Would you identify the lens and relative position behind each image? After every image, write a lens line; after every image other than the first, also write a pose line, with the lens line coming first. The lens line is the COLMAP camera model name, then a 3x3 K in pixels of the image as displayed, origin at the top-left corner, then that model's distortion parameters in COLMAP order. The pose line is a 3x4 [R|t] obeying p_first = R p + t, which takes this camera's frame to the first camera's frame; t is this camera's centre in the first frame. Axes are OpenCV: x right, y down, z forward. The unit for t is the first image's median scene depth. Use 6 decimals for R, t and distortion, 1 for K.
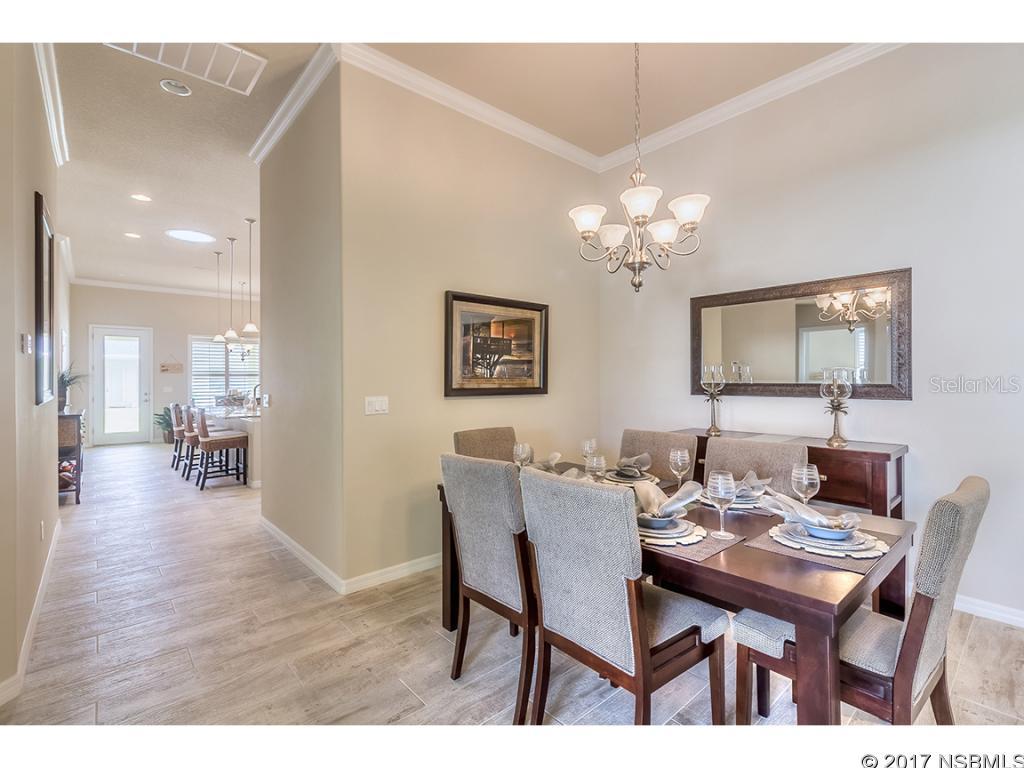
lens RADIAL K [[478.0, 0, 518.1], [0, 478.0, 377.3], [0, 0, 1]] dist [0.000838, 0.000168]
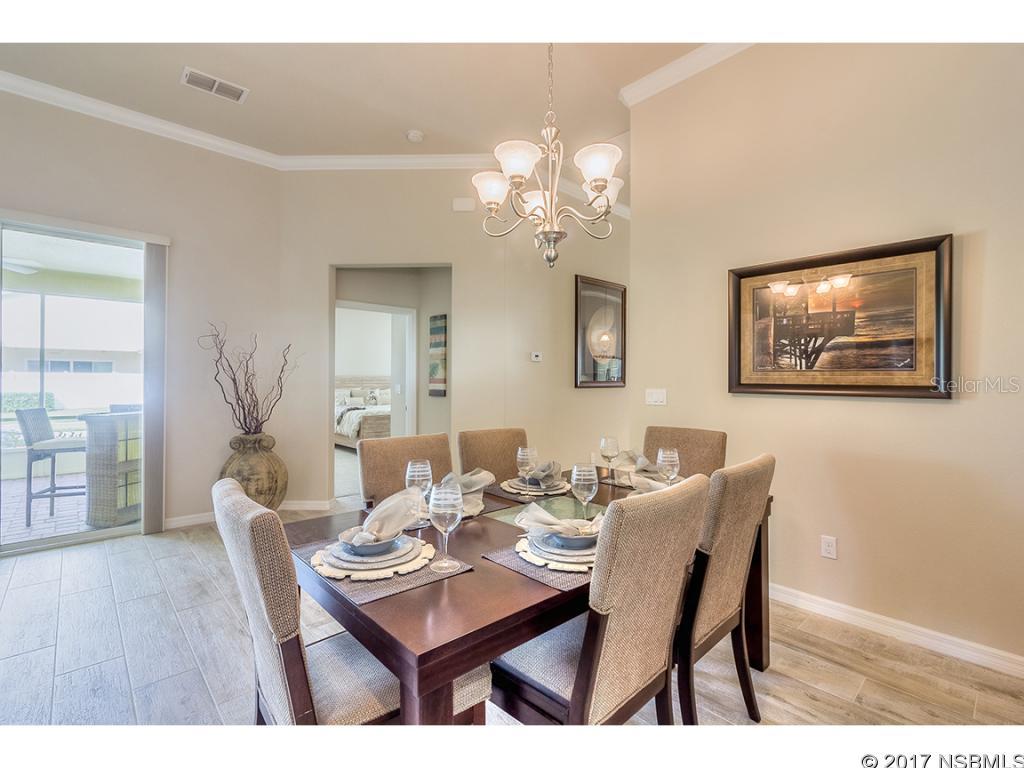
lens RADIAL K [[478.0, 0, 518.1], [0, 478.0, 377.3], [0, 0, 1]] dist [0.000838, 0.000168]
pose [[0.033900, 0.002681, -0.999422, 0.597939], [0.003067, 0.999991, 0.002787, 0.007608], [0.999421, -0.003159, 0.033892, 0.498112]]
